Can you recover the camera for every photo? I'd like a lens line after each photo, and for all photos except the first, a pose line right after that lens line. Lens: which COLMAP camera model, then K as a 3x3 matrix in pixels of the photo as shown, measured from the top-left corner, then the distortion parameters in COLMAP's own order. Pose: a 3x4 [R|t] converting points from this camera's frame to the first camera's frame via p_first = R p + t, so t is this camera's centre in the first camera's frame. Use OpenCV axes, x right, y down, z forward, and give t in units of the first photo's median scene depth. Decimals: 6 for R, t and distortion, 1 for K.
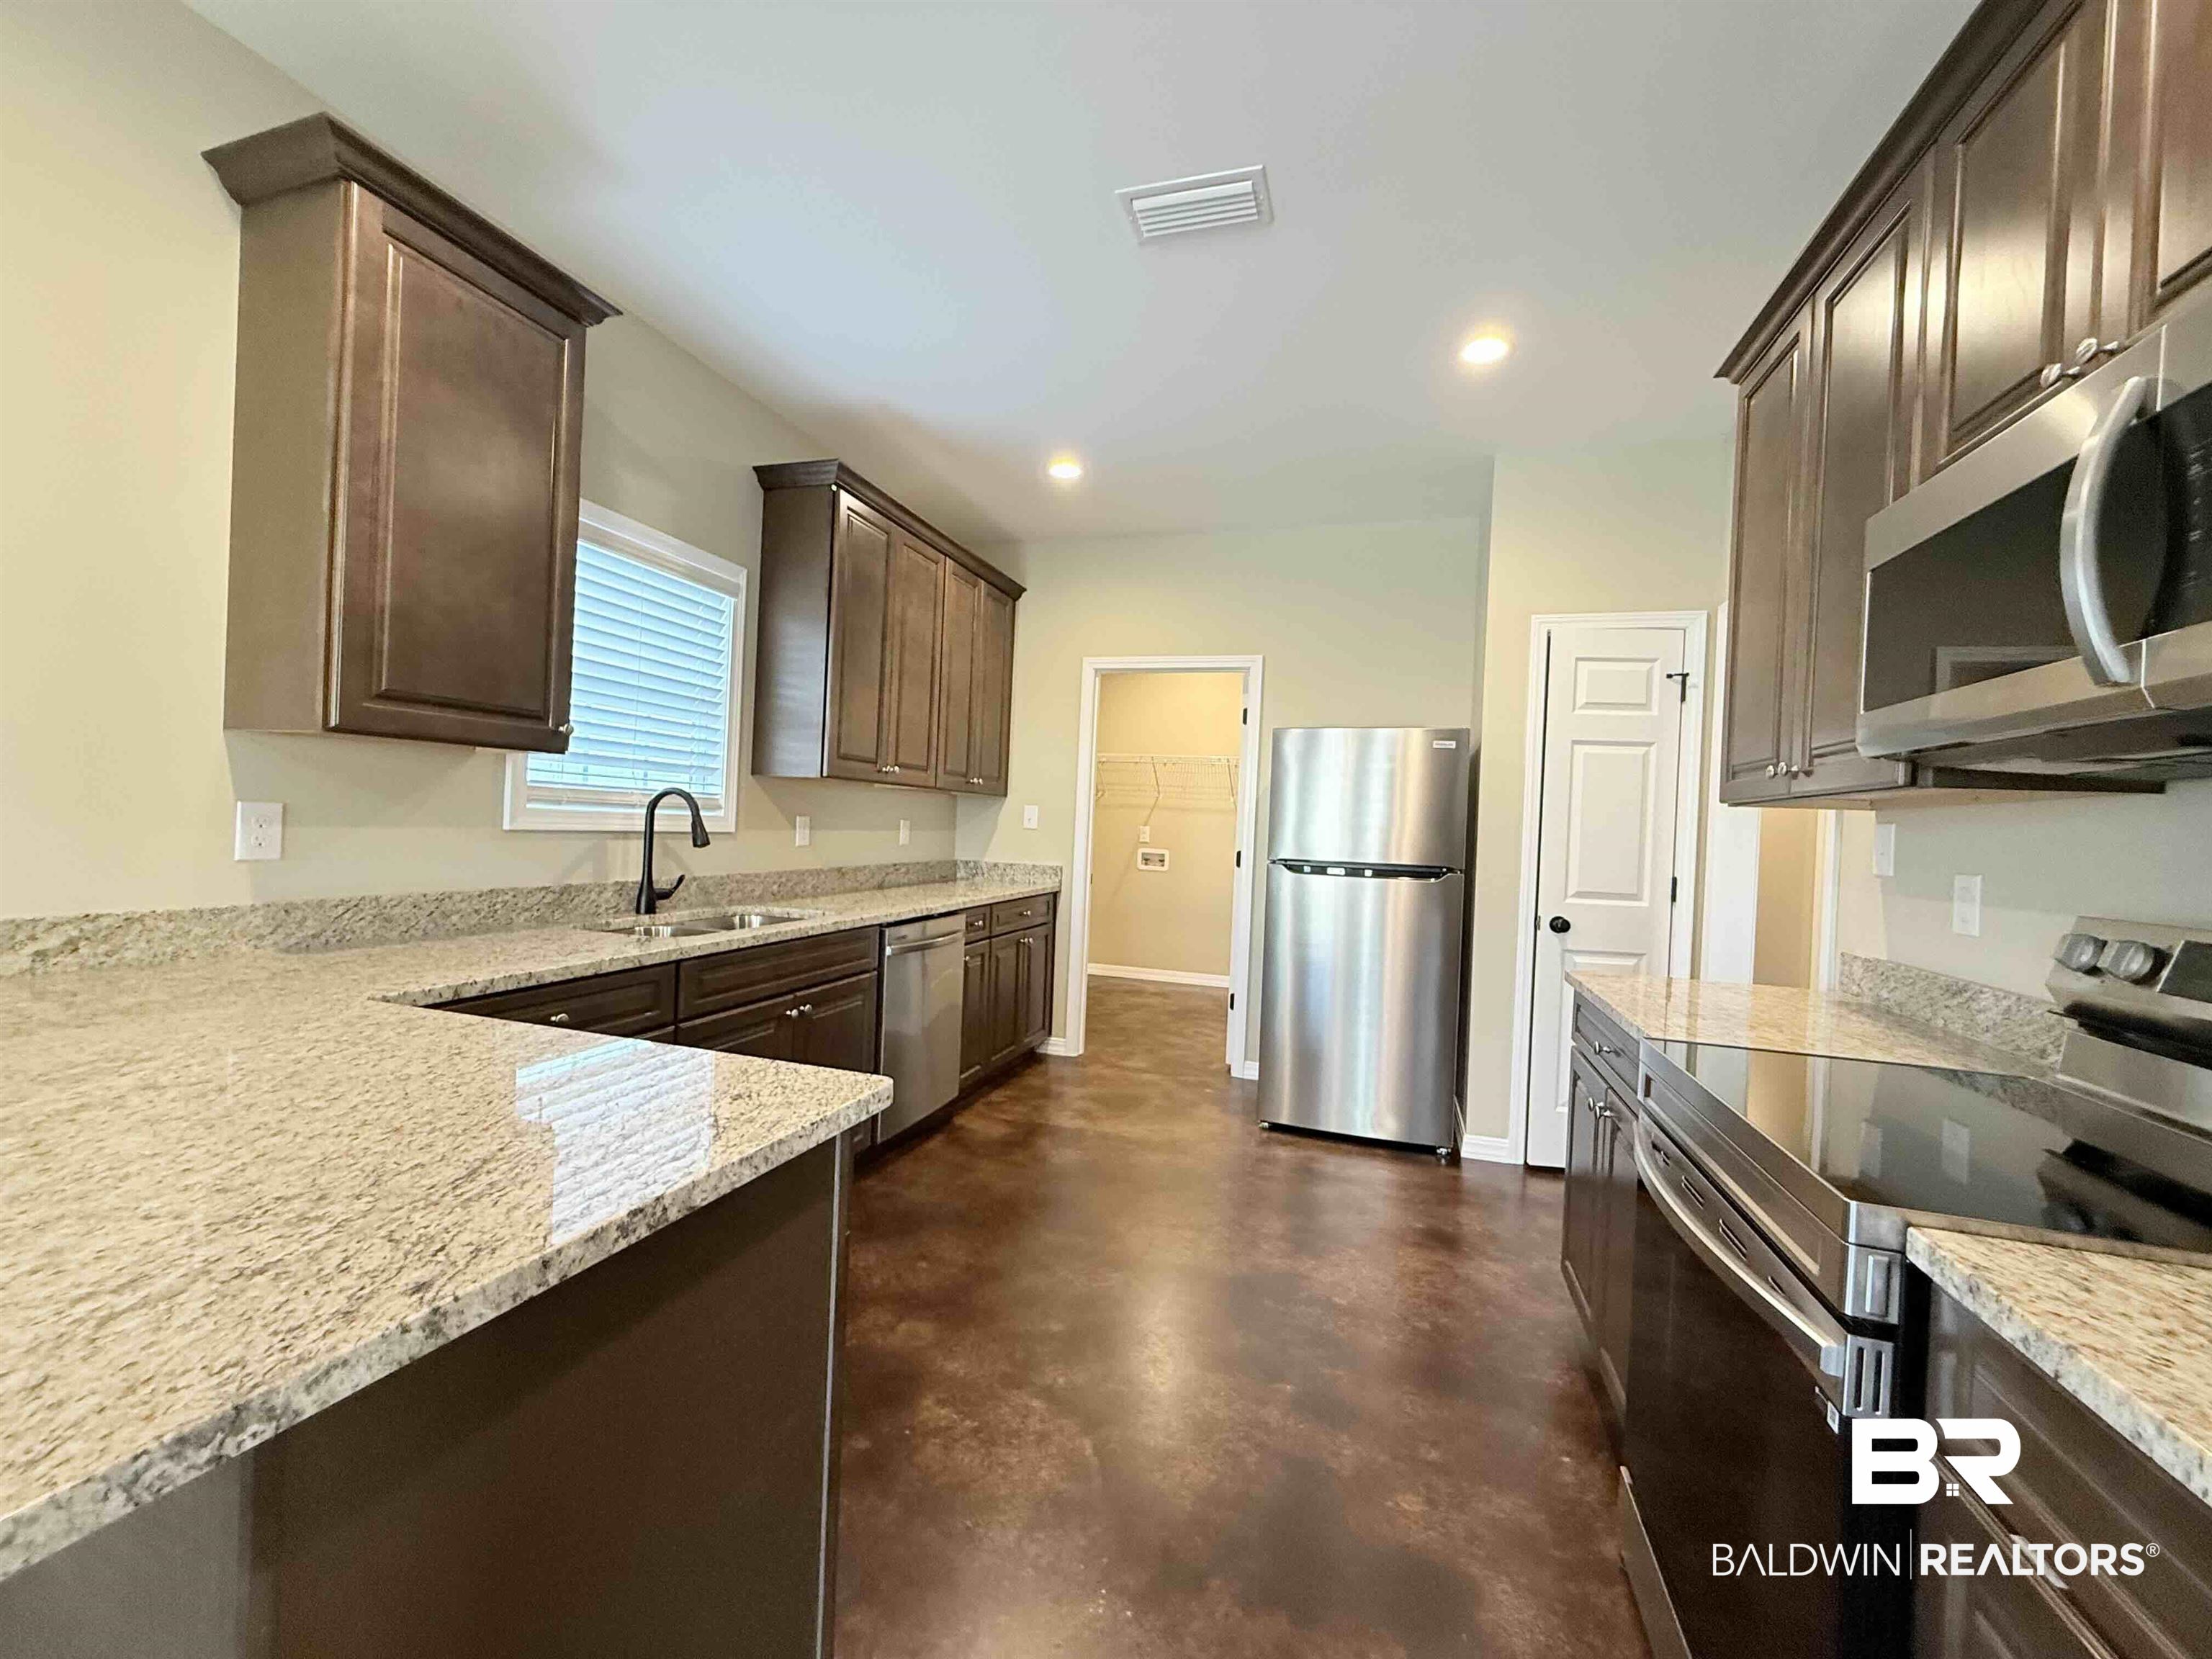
lens RADIAL K [[880.6, 0, 1106.0], [0, 880.6, 829.5], [0, 0, 1]] dist [0.002564, 0.000291]
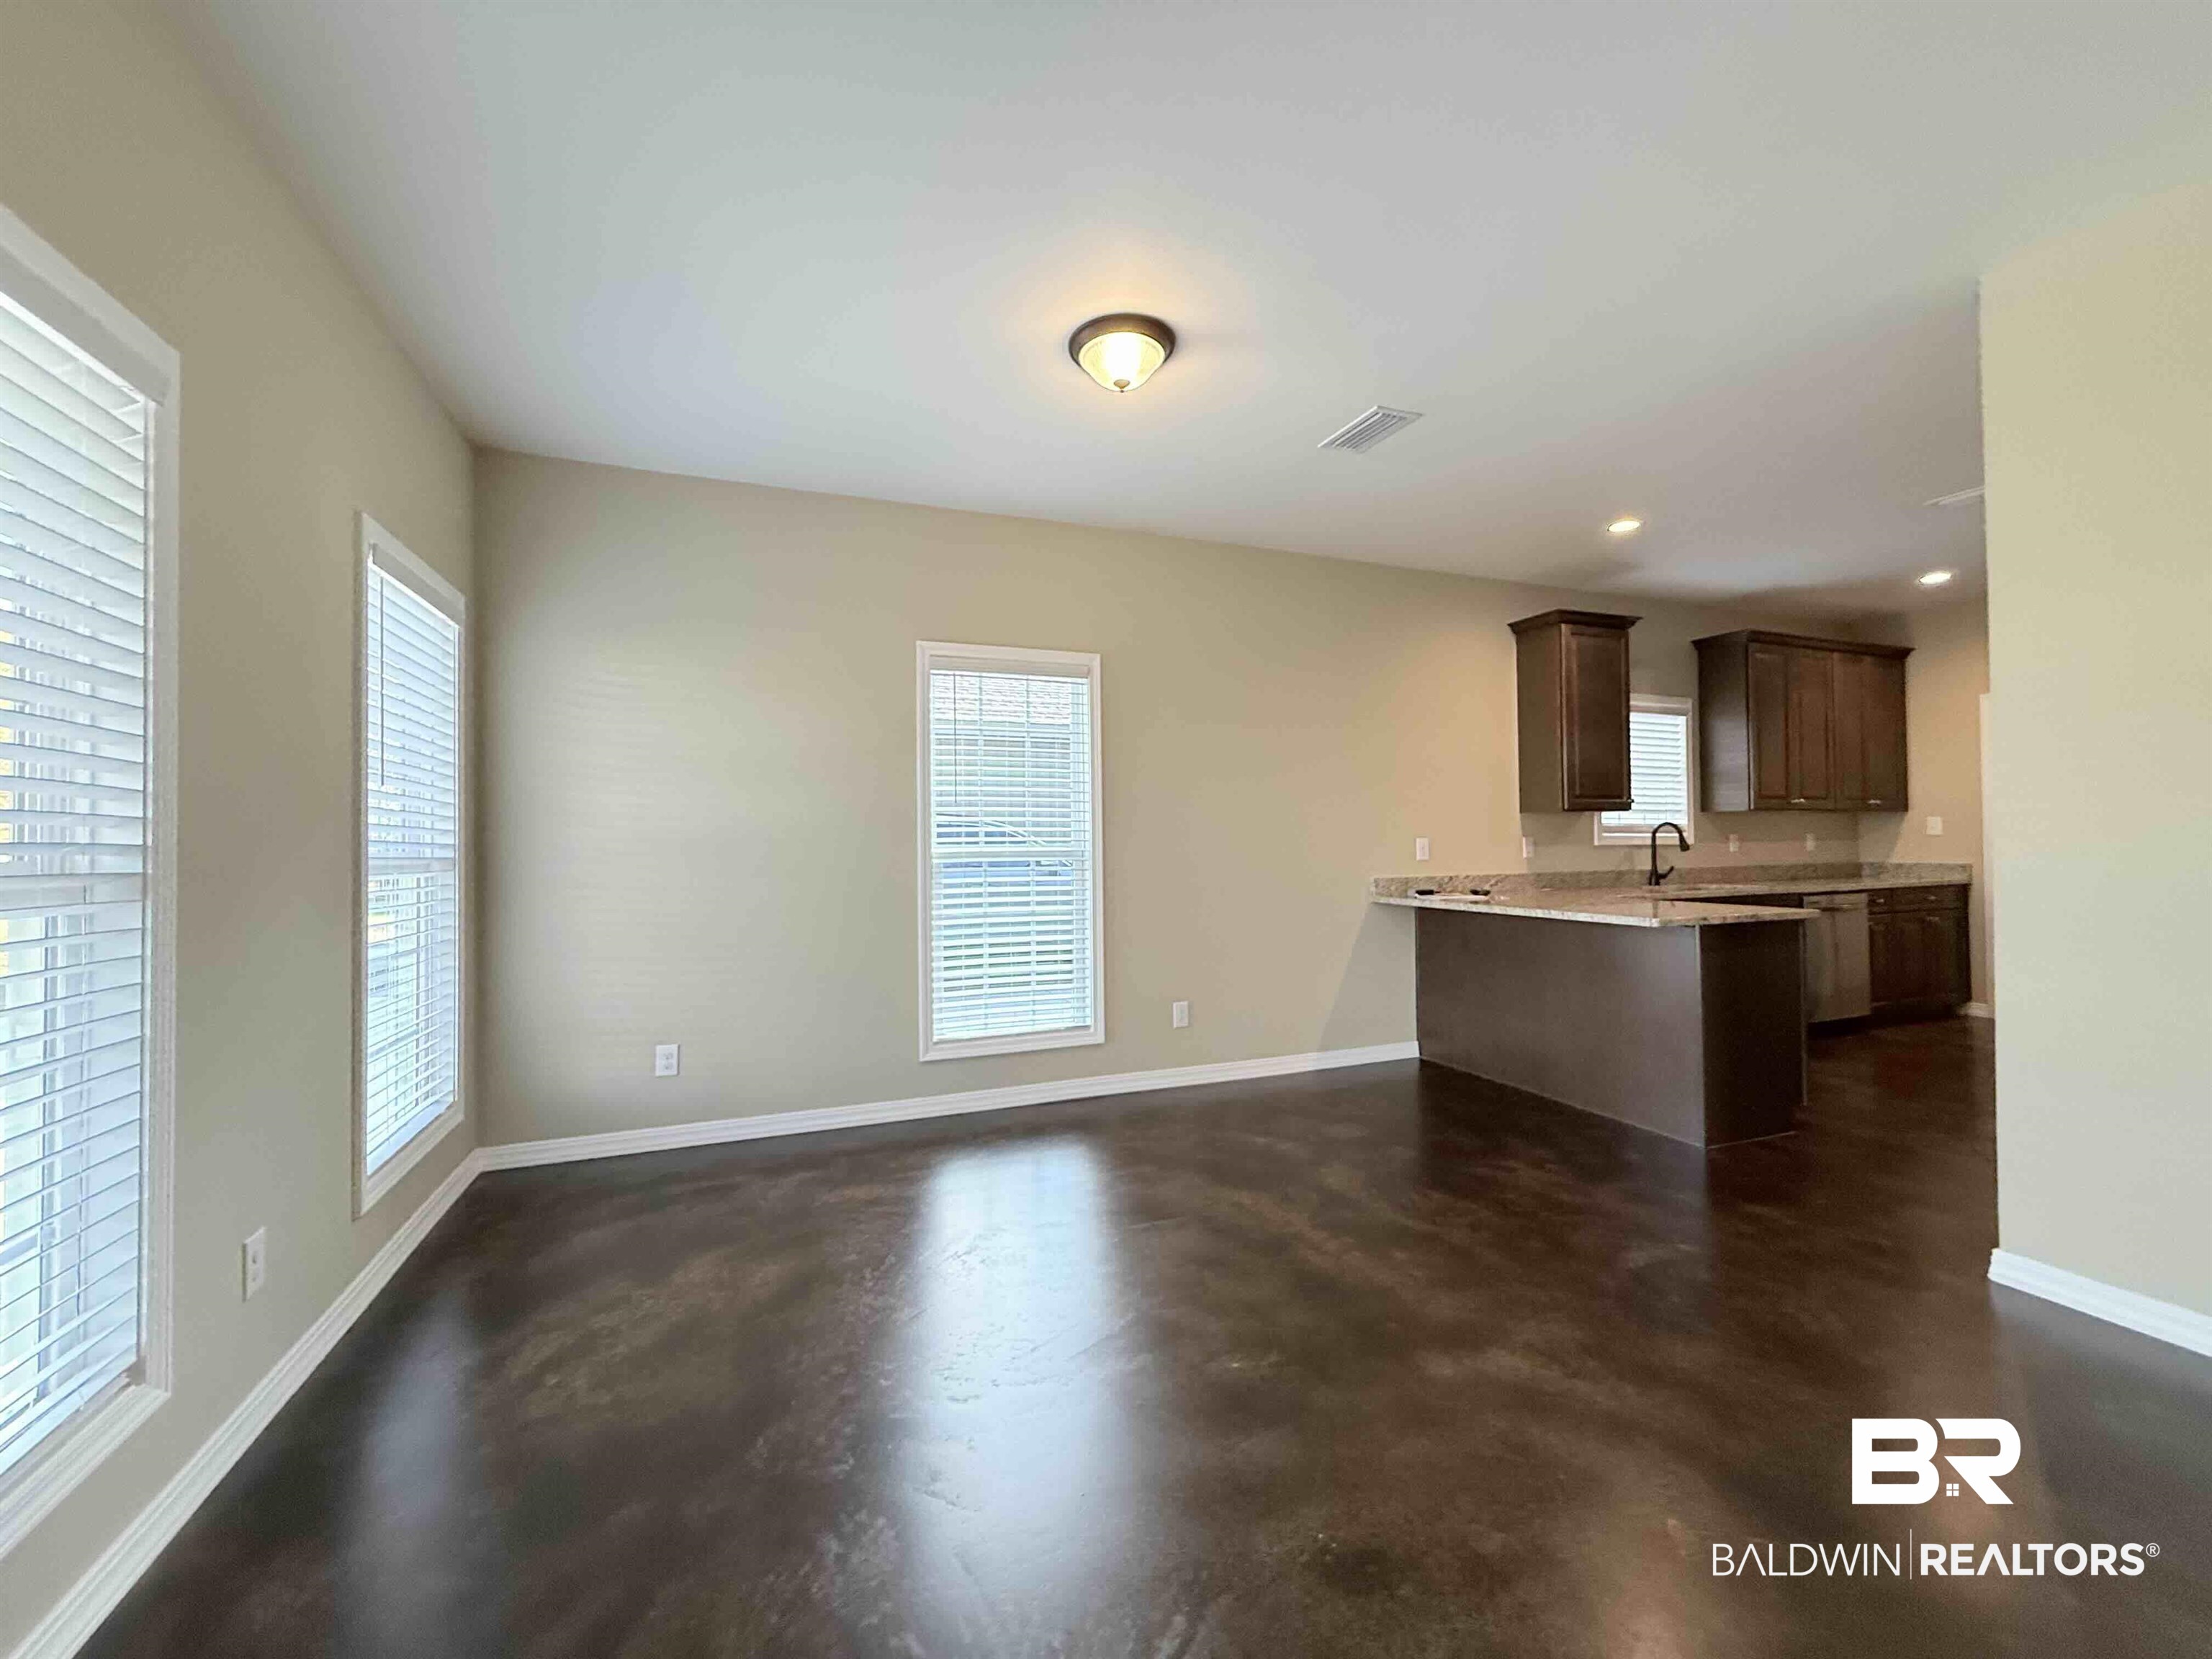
lens RADIAL K [[880.6, 0, 1106.0], [0, 880.6, 829.5], [0, 0, 1]] dist [0.002564, 0.000291]
pose [[0.626208, -0.061296, -0.777243, 0.213369], [0.032021, 0.998086, -0.052914, 0.027499], [0.778998, 0.008248, 0.626972, -0.997636]]
